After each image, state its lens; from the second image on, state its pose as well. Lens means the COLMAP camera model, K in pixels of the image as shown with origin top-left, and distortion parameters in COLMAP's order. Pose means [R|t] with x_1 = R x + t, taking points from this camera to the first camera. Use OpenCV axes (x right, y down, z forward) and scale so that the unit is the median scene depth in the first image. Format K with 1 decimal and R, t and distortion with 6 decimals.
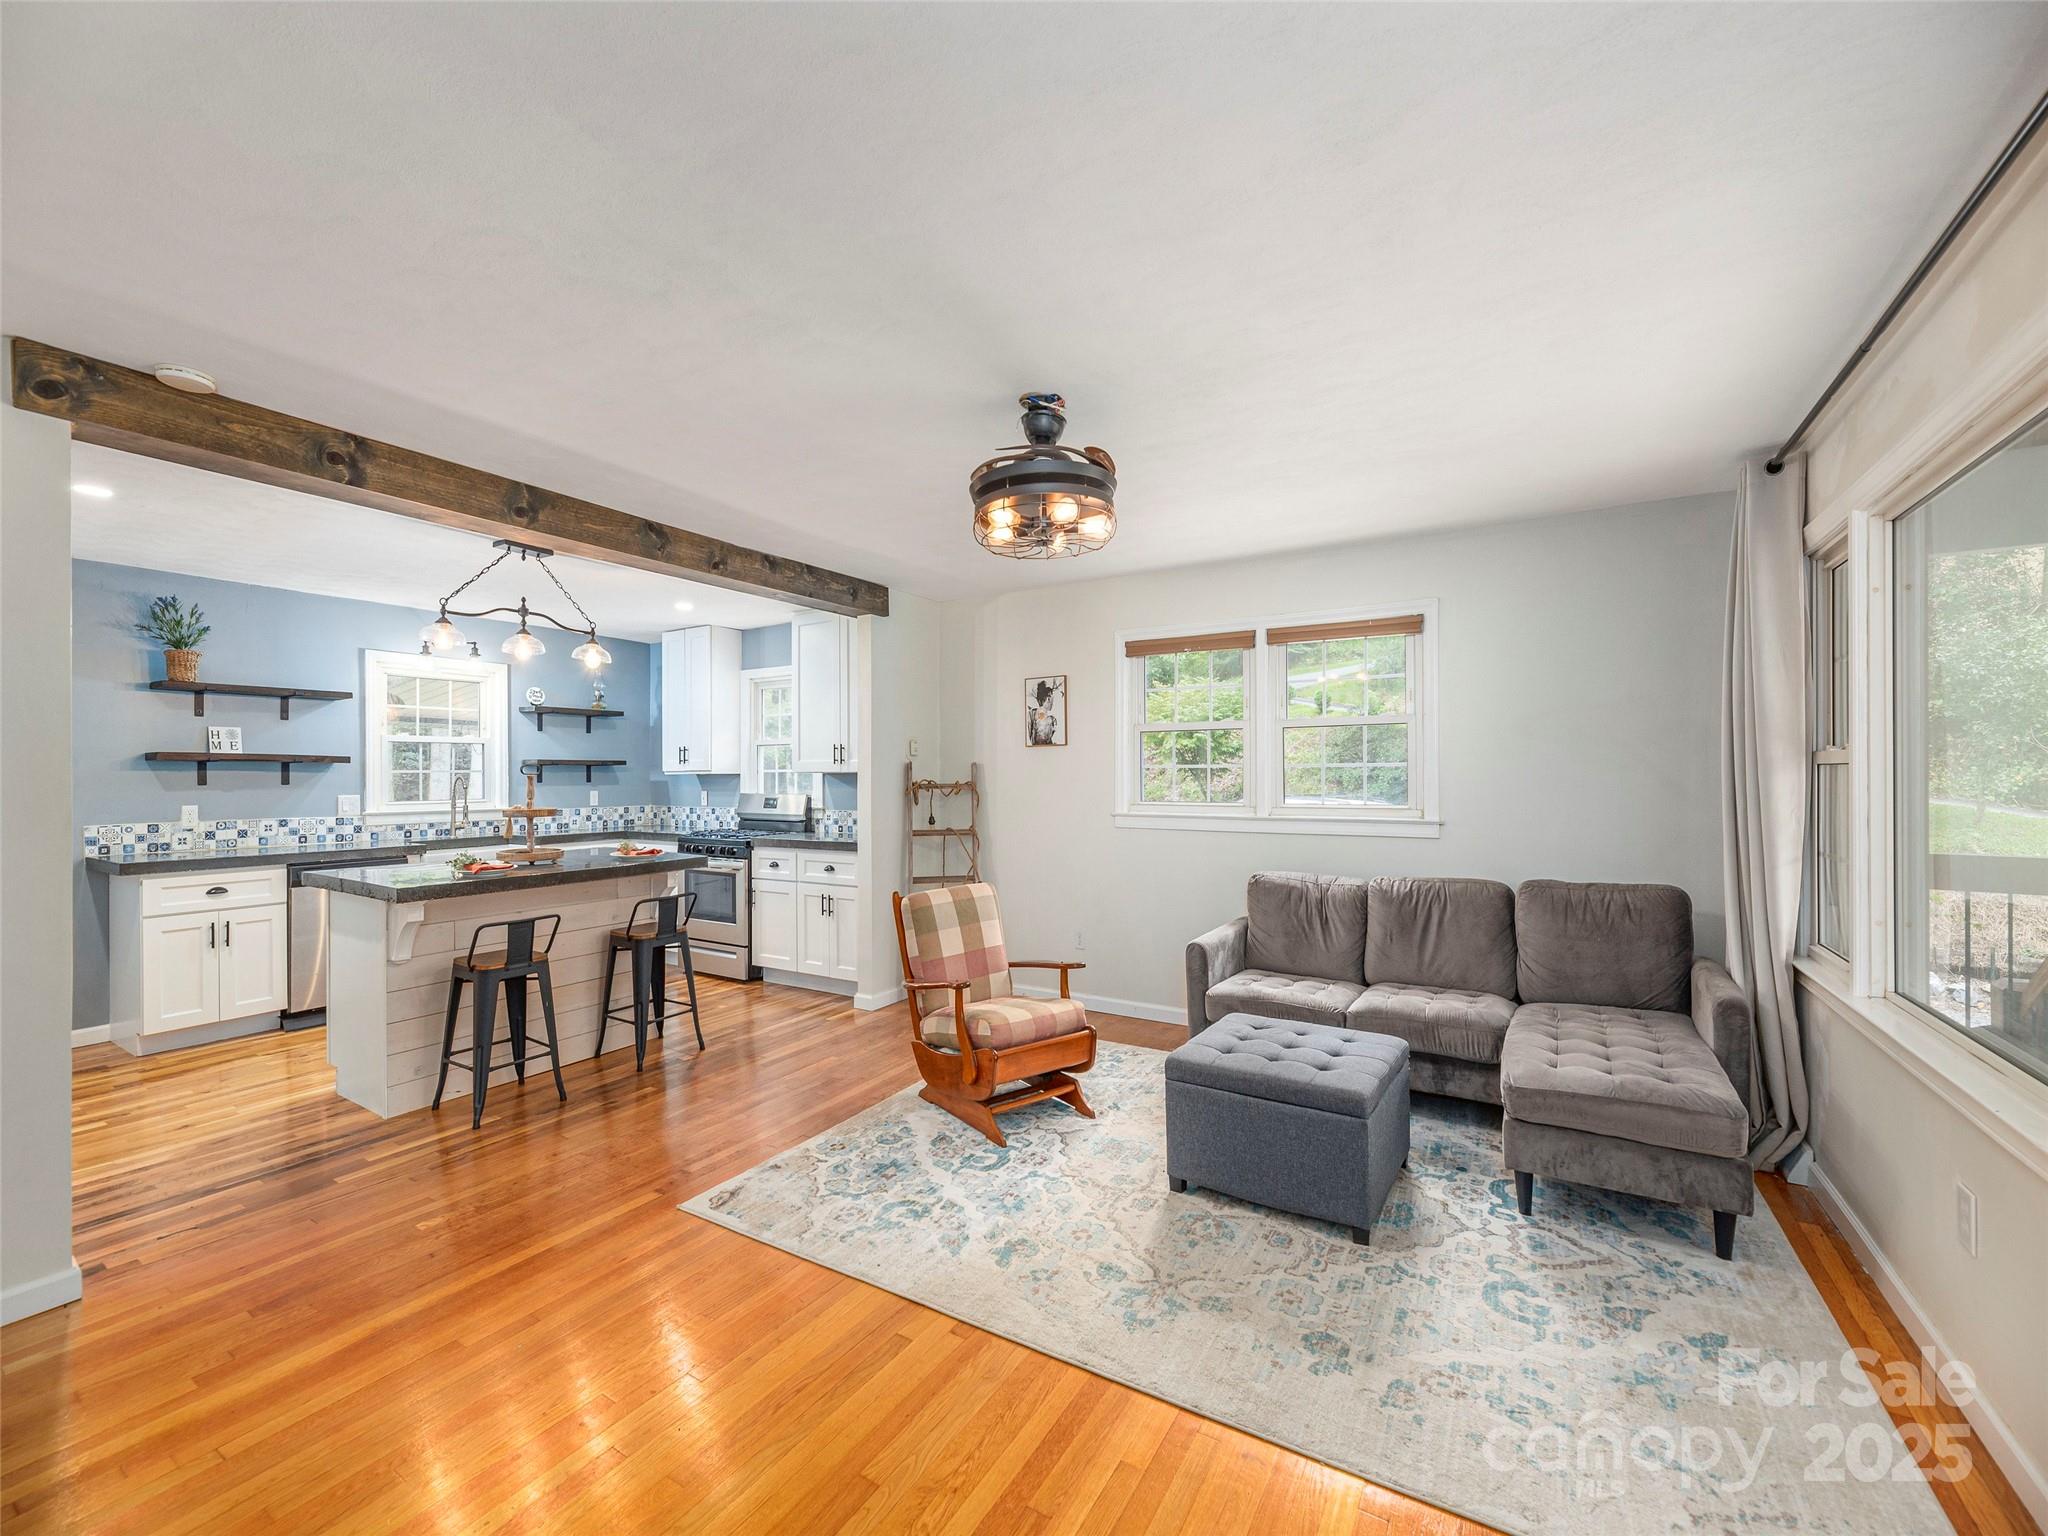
lens RADIAL K [[836.5, 0, 1018.8], [0, 836.5, 773.9], [0, 0, 1]] dist [-0.001001, 0.000157]
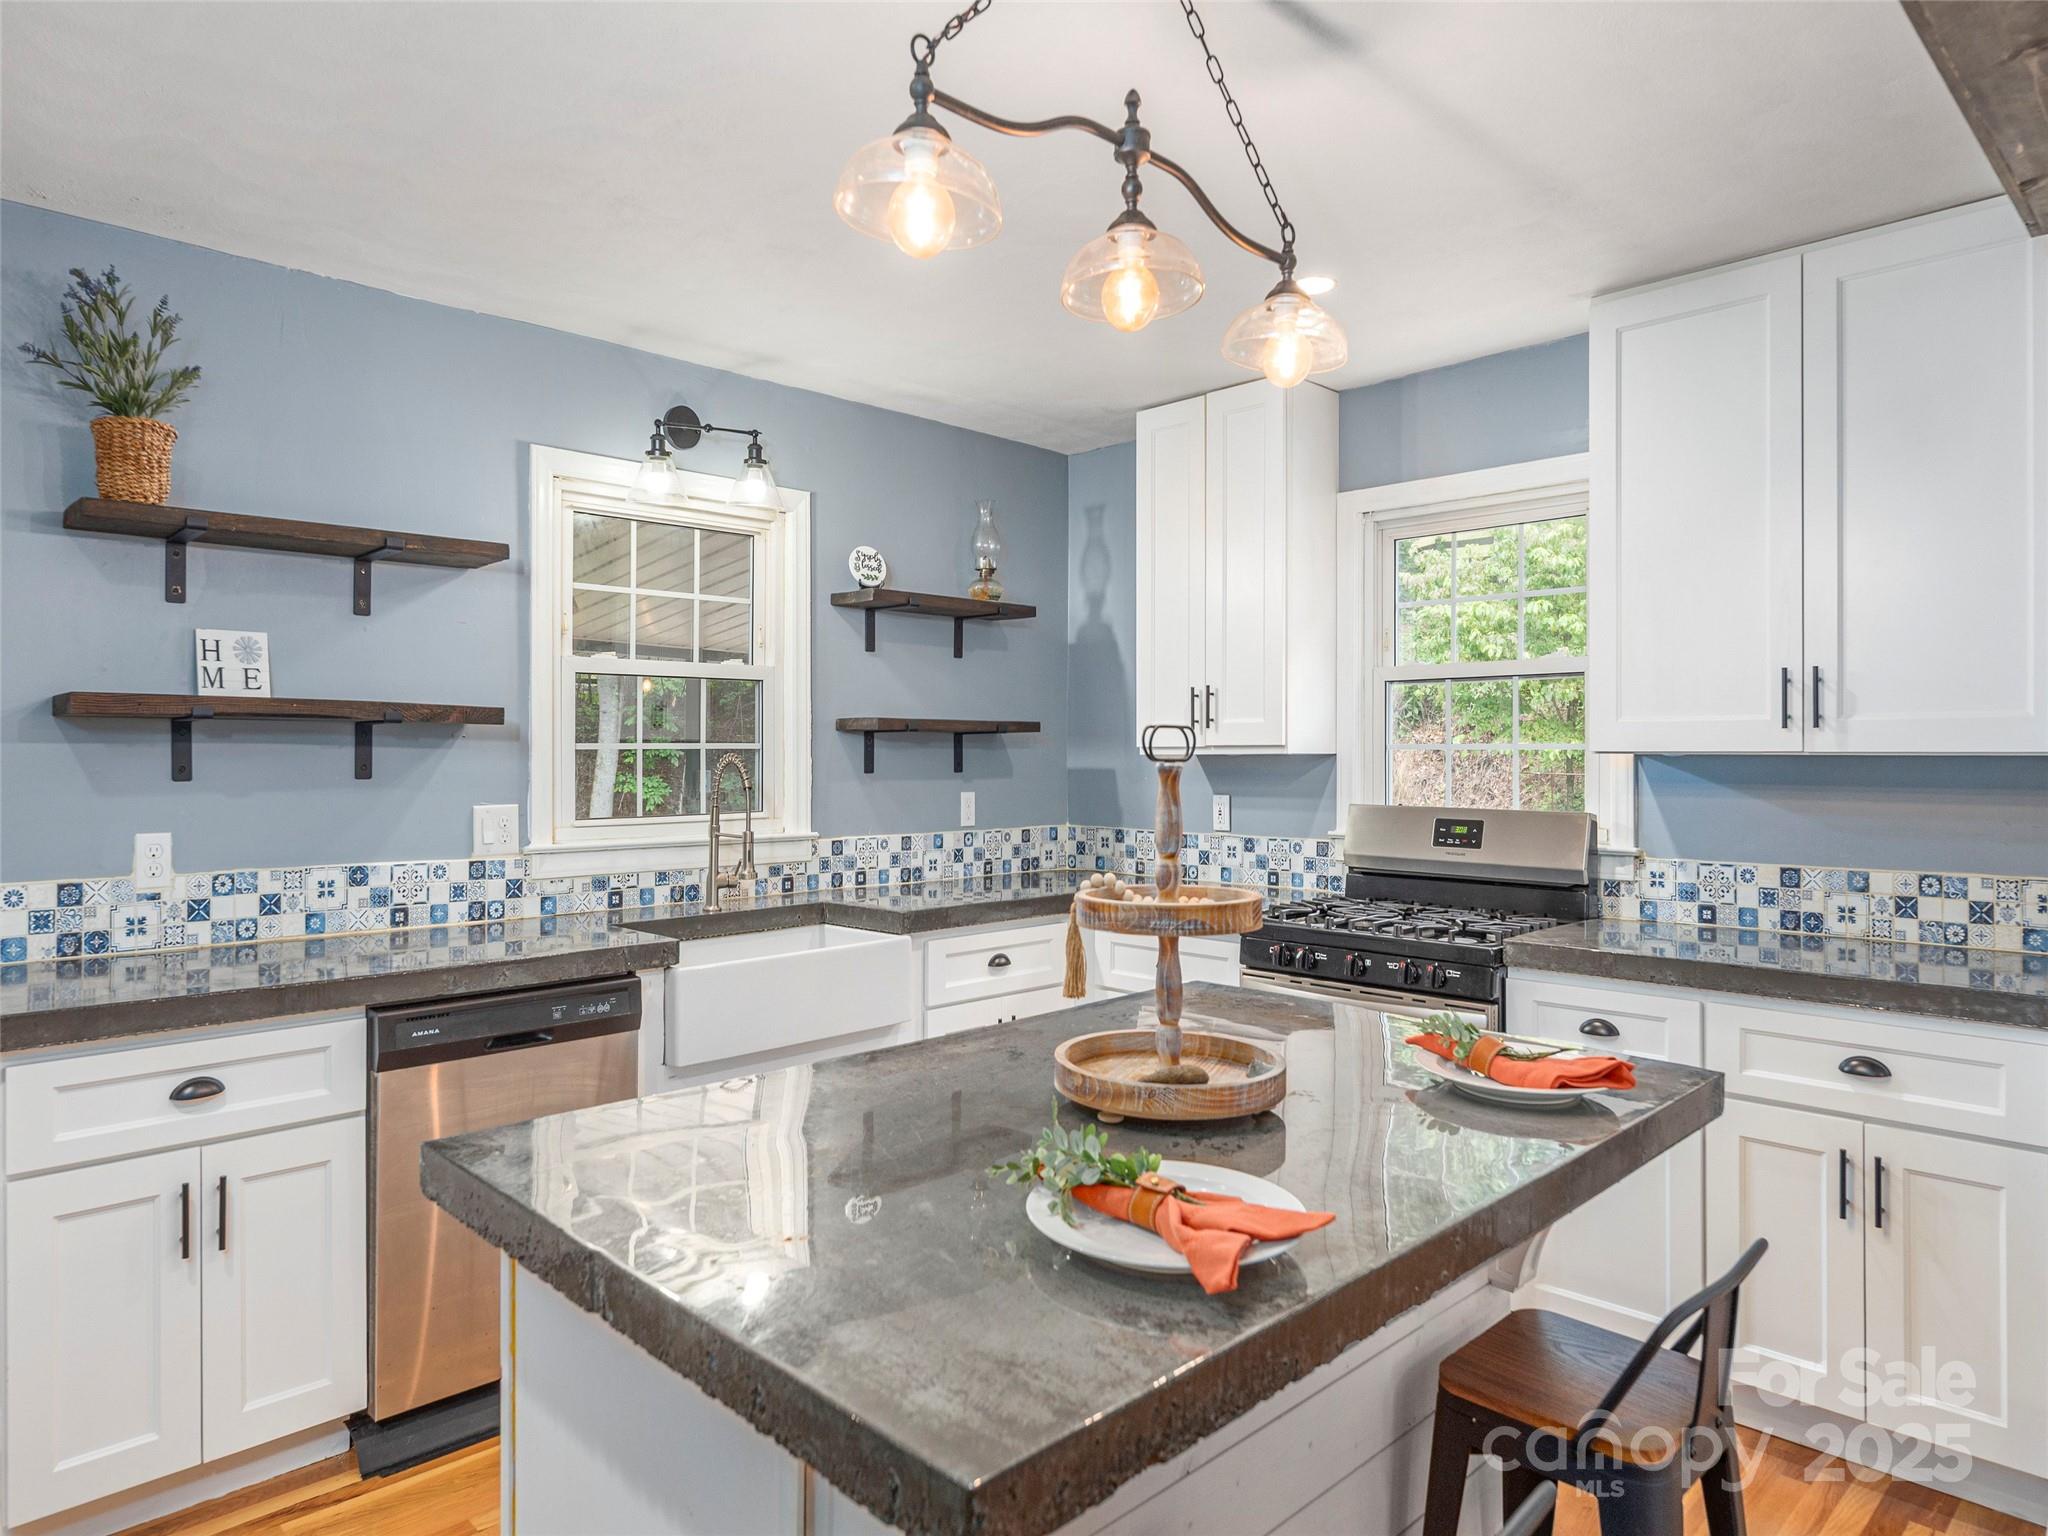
lens RADIAL K [[1273.8, 0, 1015.4], [0, 1273.8, 751.0], [0, 0, 1]] dist [-0.000811, -0.002625]
pose [[0.970269, 0.004609, -0.241983, -0.405503], [-0.004379, 0.999989, 0.001488, -0.002281], [0.241987, -0.000384, 0.970279, 0.459882]]
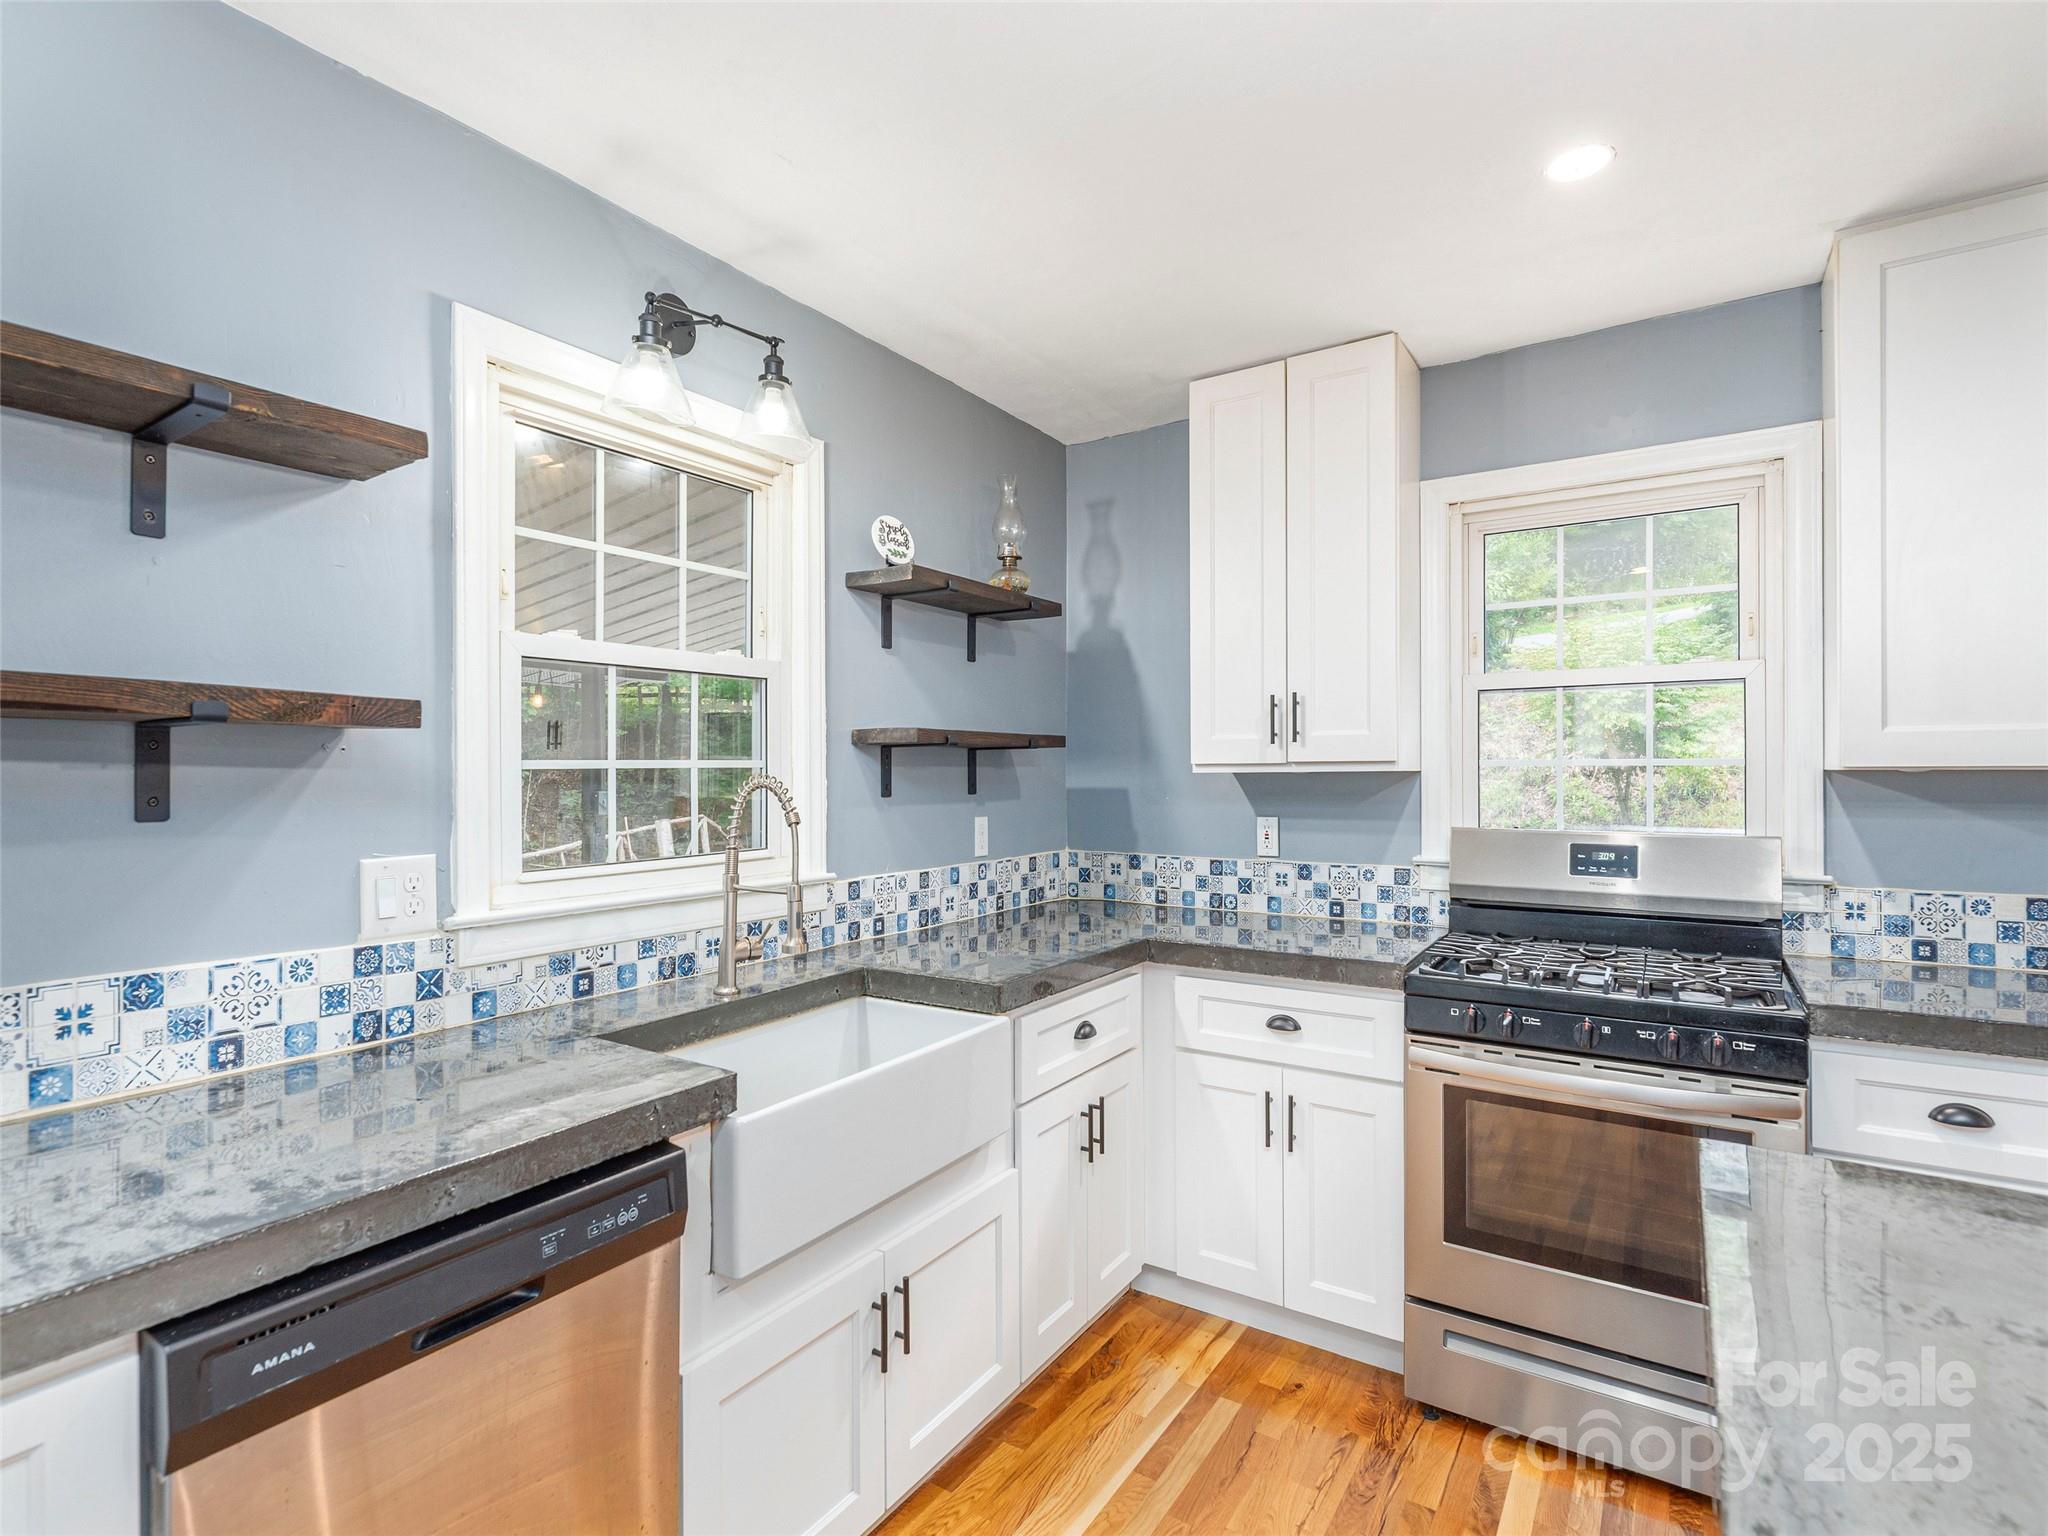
lens RADIAL K [[997.9, 0, 1018.5], [0, 997.9, 771.1], [0, 0, 1]] dist [-0.003575, -0.001081]
pose [[0.999529, 0.000920, -0.030686, -0.595136], [-0.000842, 0.999996, 0.002579, -0.001405], [0.030688, -0.002552, 0.999526, 0.692323]]
